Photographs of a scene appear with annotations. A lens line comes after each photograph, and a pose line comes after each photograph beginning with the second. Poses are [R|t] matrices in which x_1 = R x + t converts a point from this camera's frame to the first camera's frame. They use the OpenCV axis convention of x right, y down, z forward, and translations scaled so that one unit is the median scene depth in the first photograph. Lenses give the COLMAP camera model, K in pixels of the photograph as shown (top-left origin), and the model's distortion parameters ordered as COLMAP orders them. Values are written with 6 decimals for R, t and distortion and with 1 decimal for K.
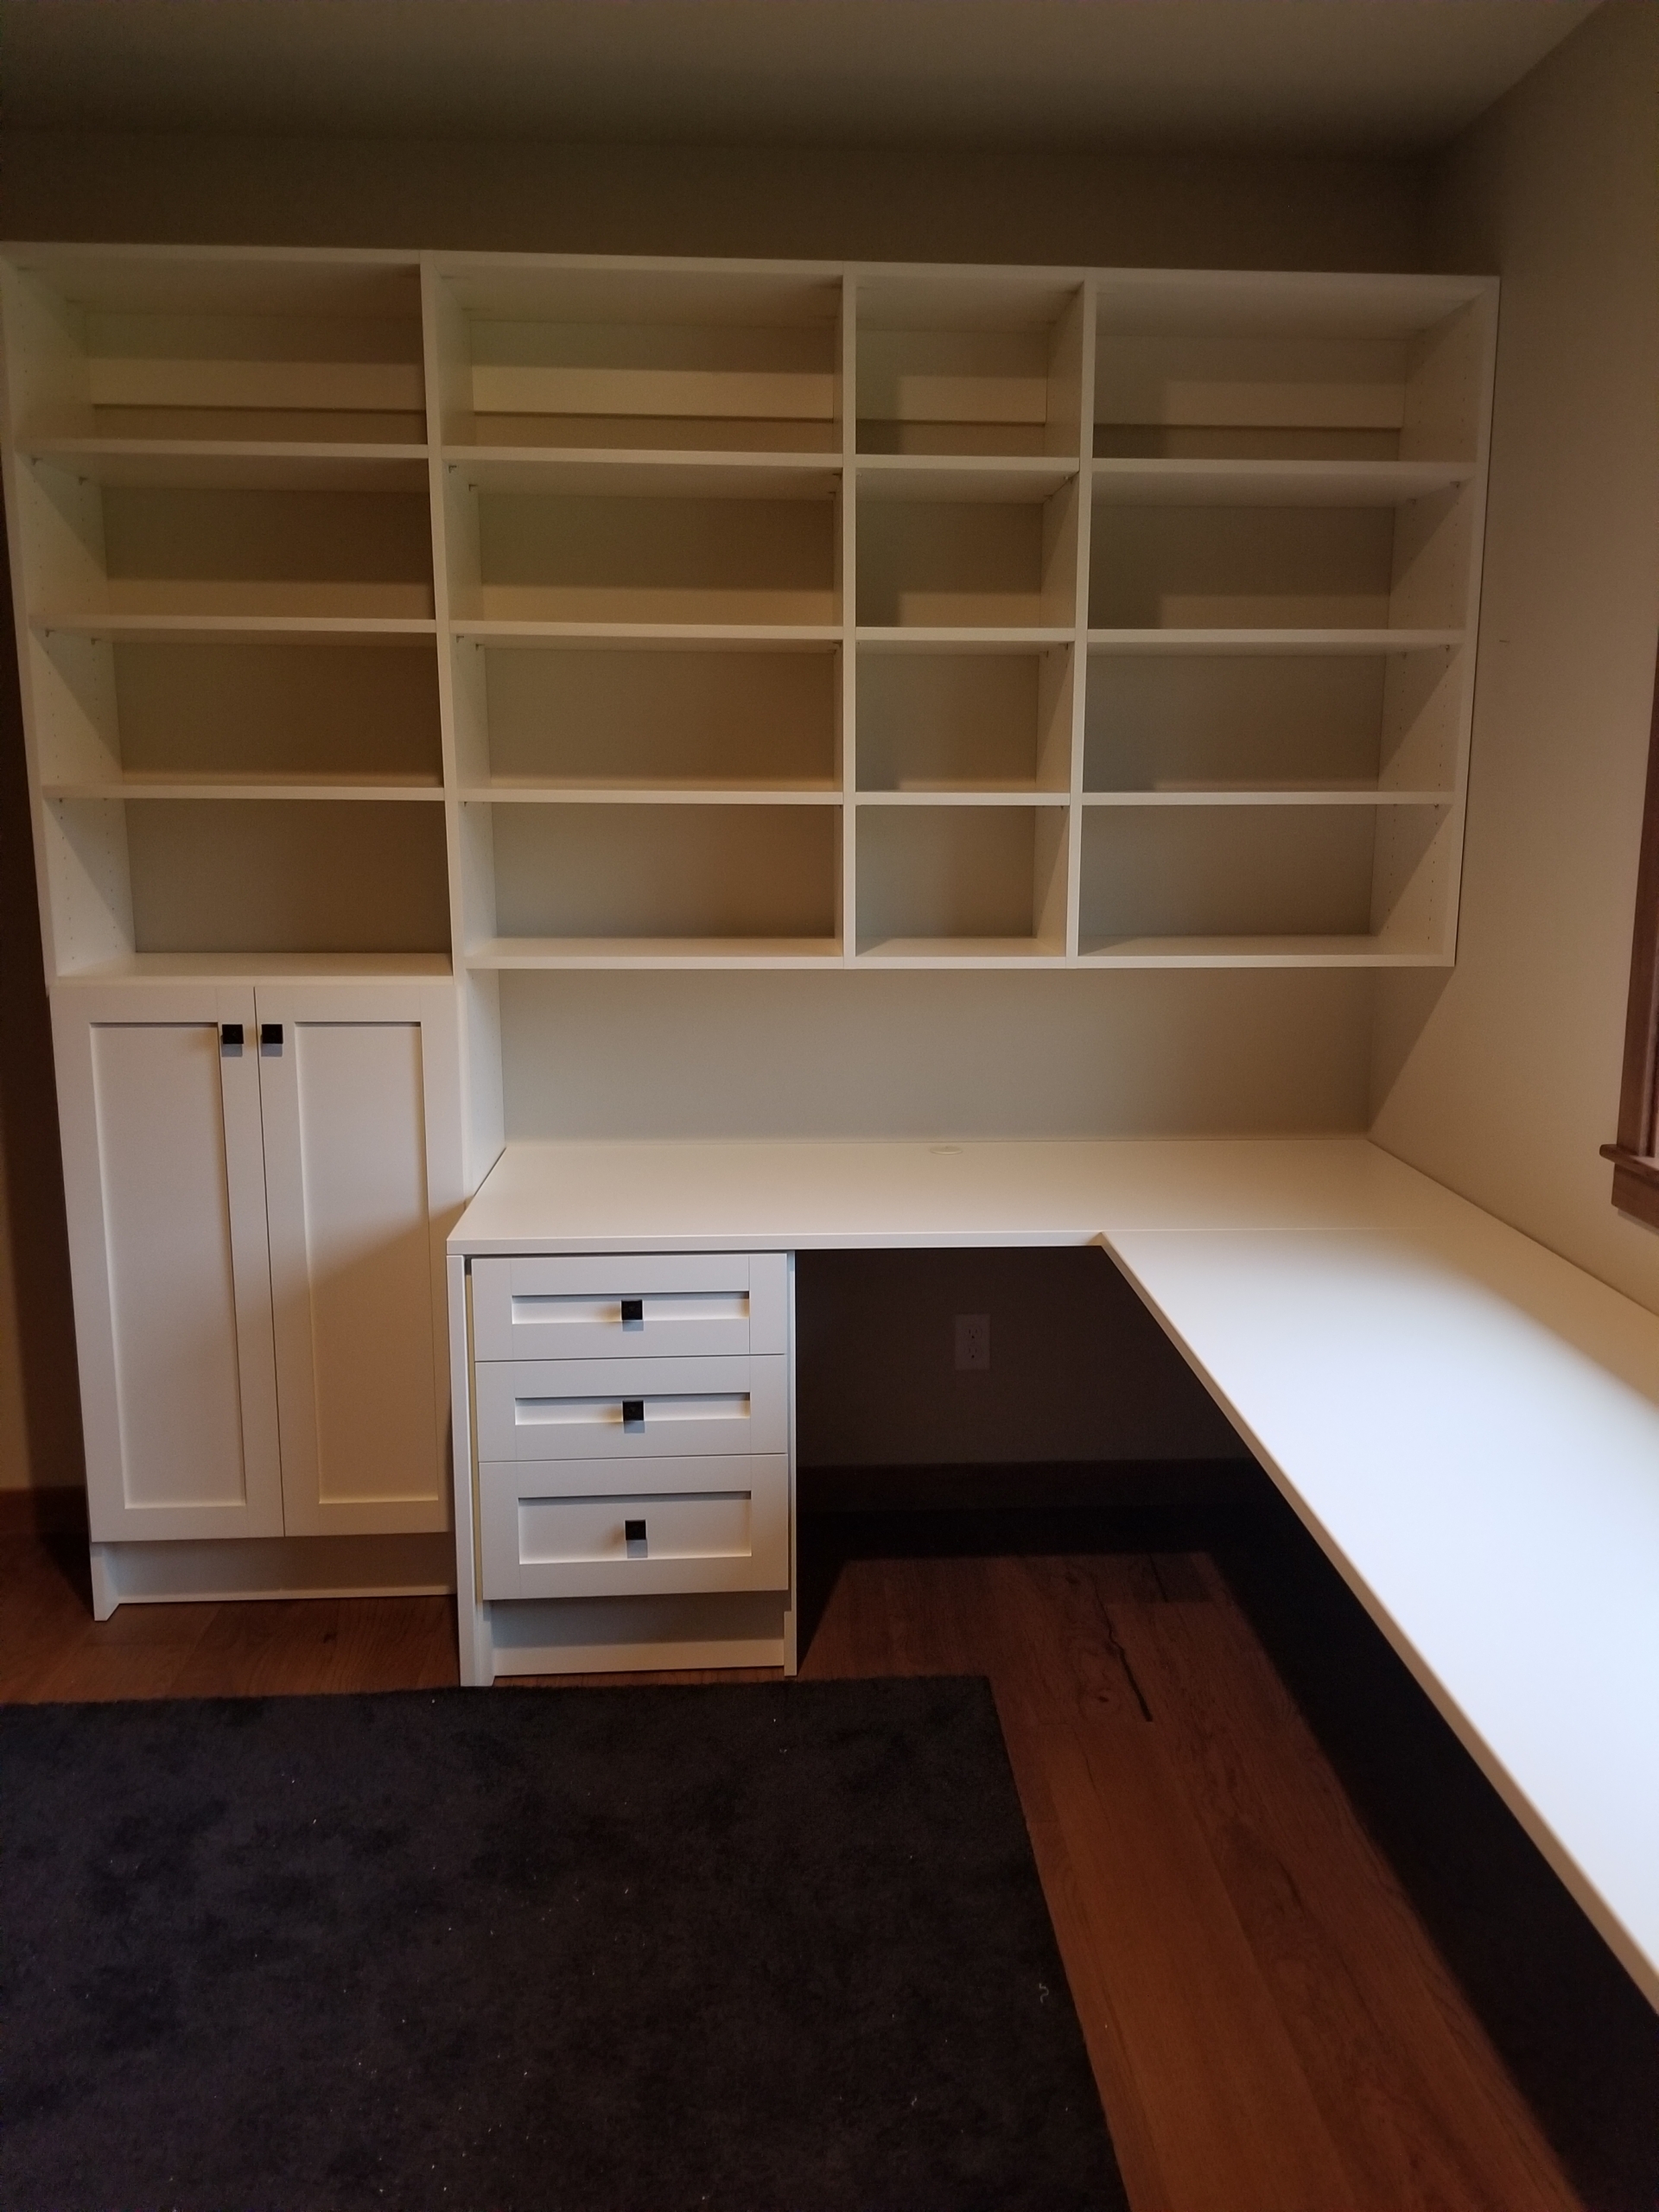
lens RADIAL K [[1723.1, 0, 868.4], [0, 1723.1, 1077.4], [0, 0, 1]] dist [0.082509, -0.133608]
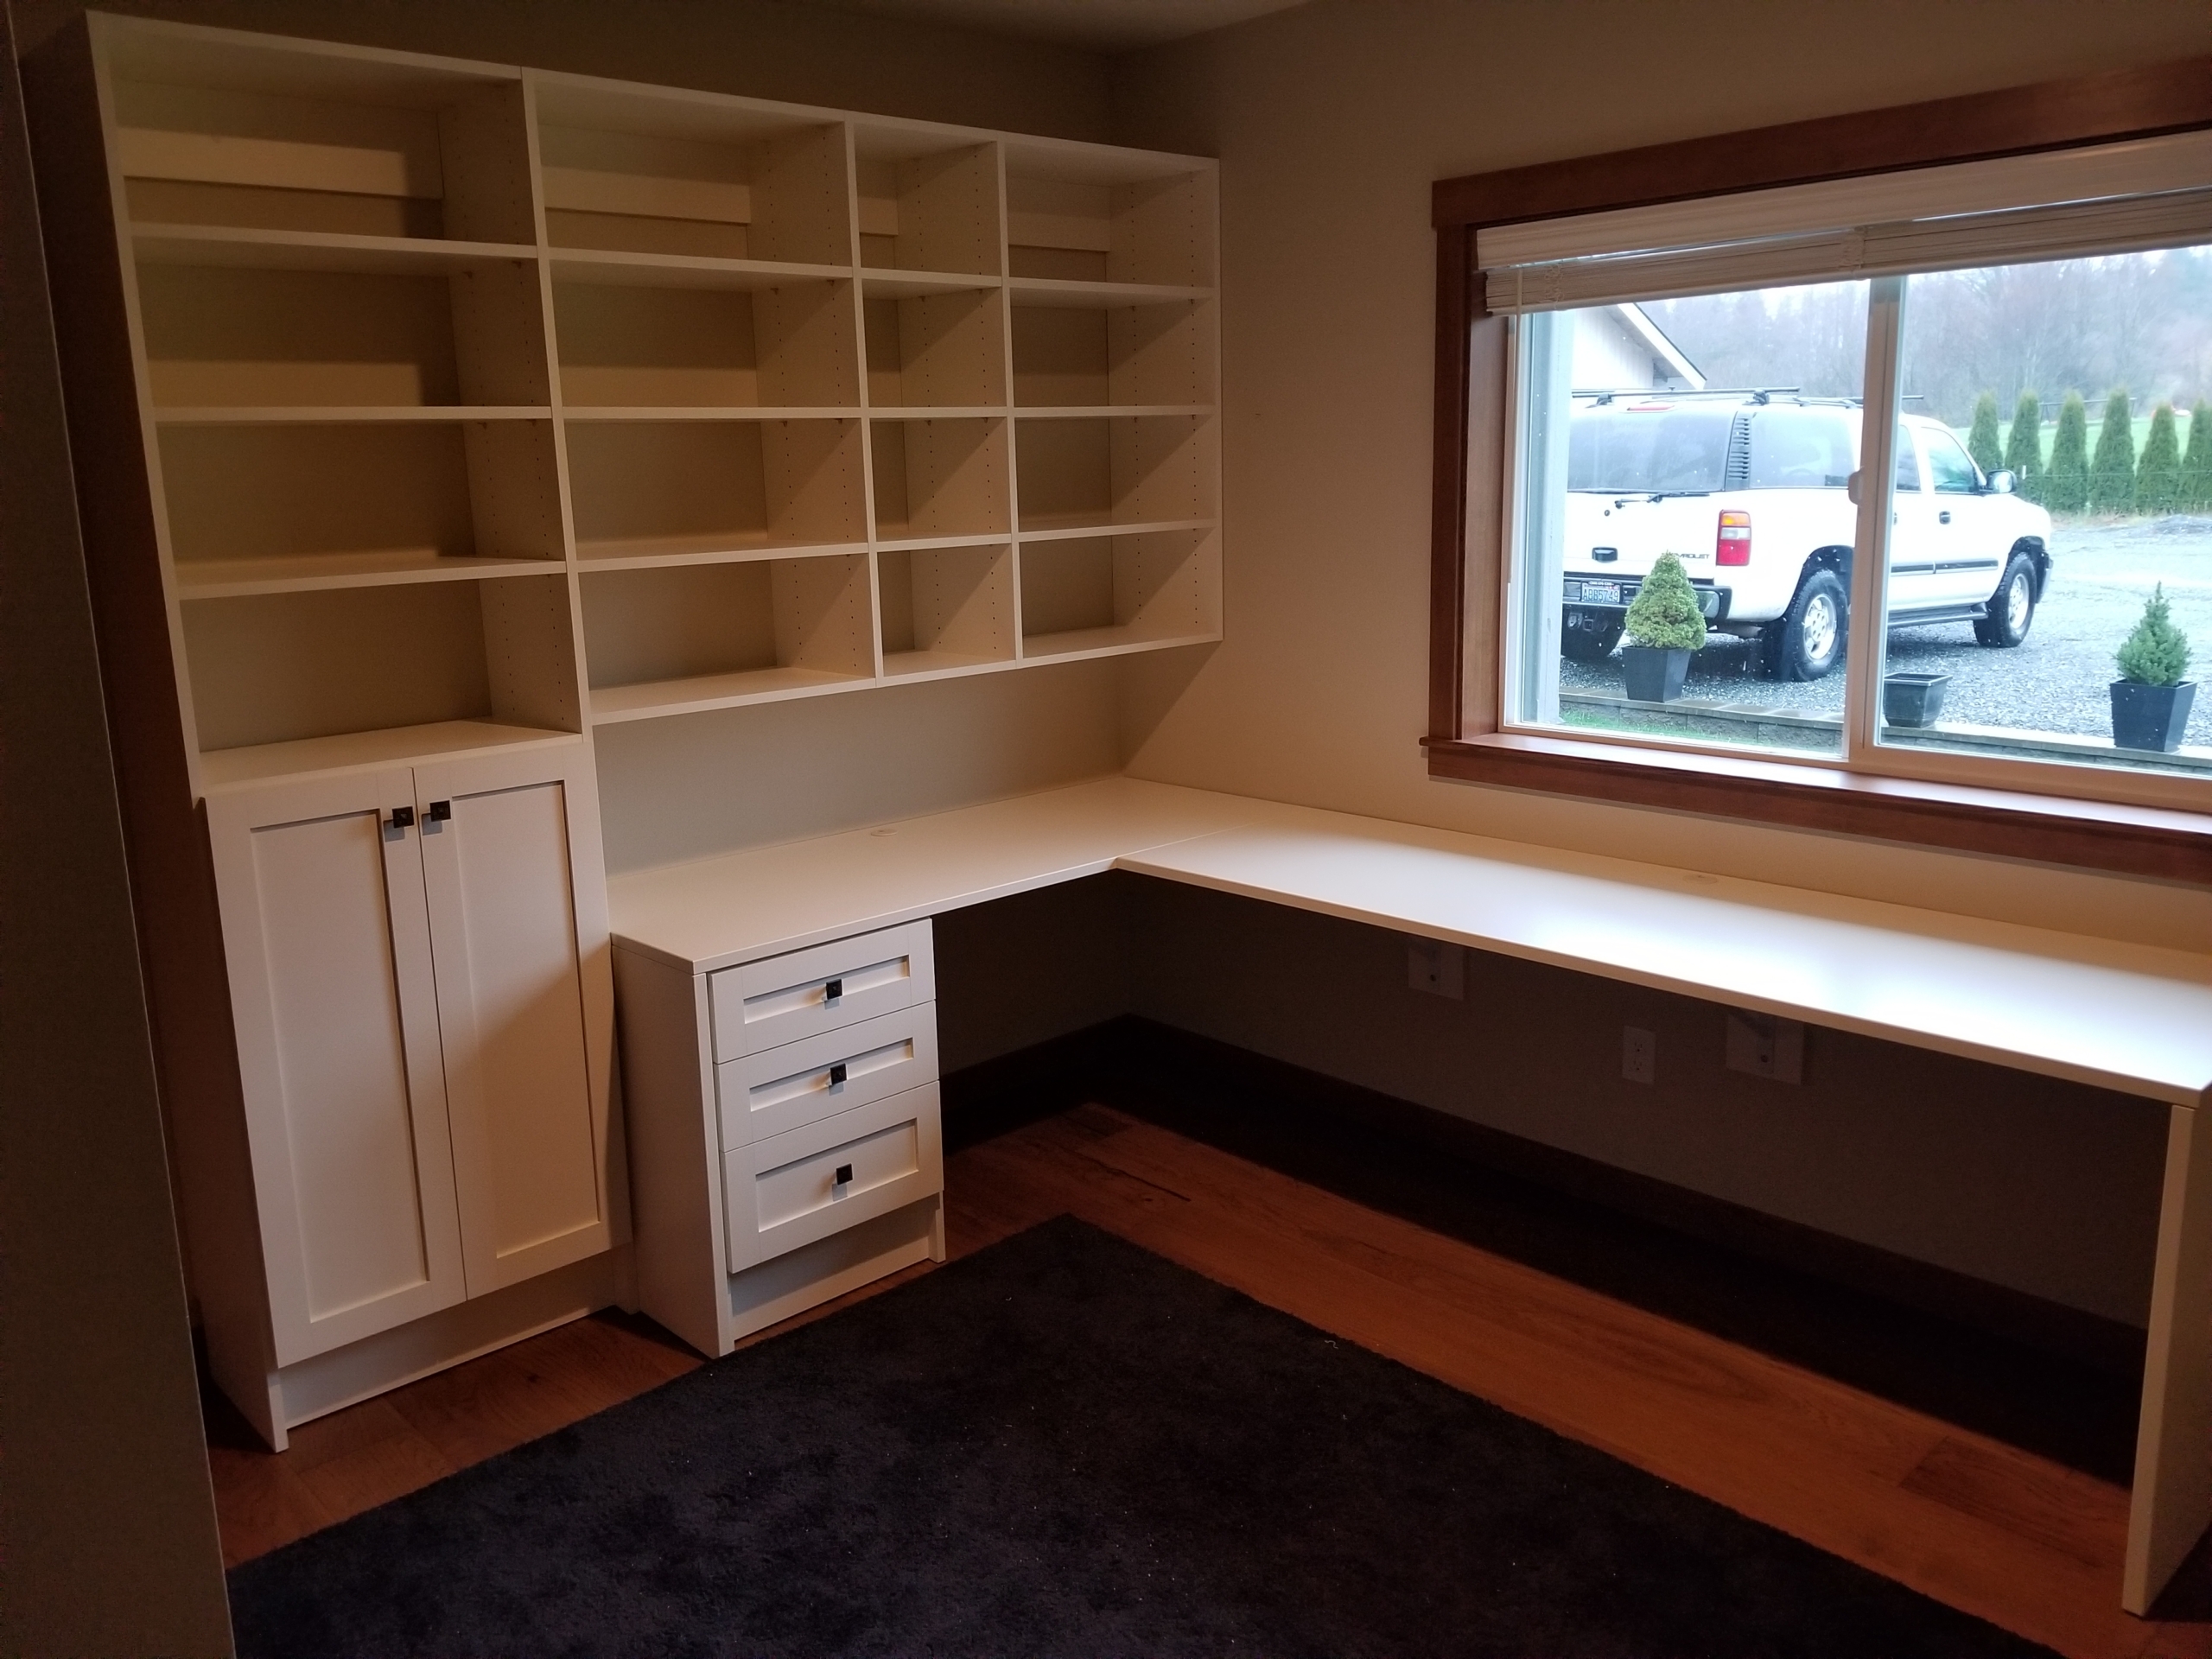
lens RADIAL K [[1723.1, 0, 1061.4], [0, 1723.1, 794.3], [0, 0, 1]] dist [0.082509, -0.133608]
pose [[0.778616, -0.148715, 0.609623, -0.684575], [0.143978, 0.987931, 0.057112, -0.040828], [-0.610760, 0.043304, 0.790631, -0.036115]]
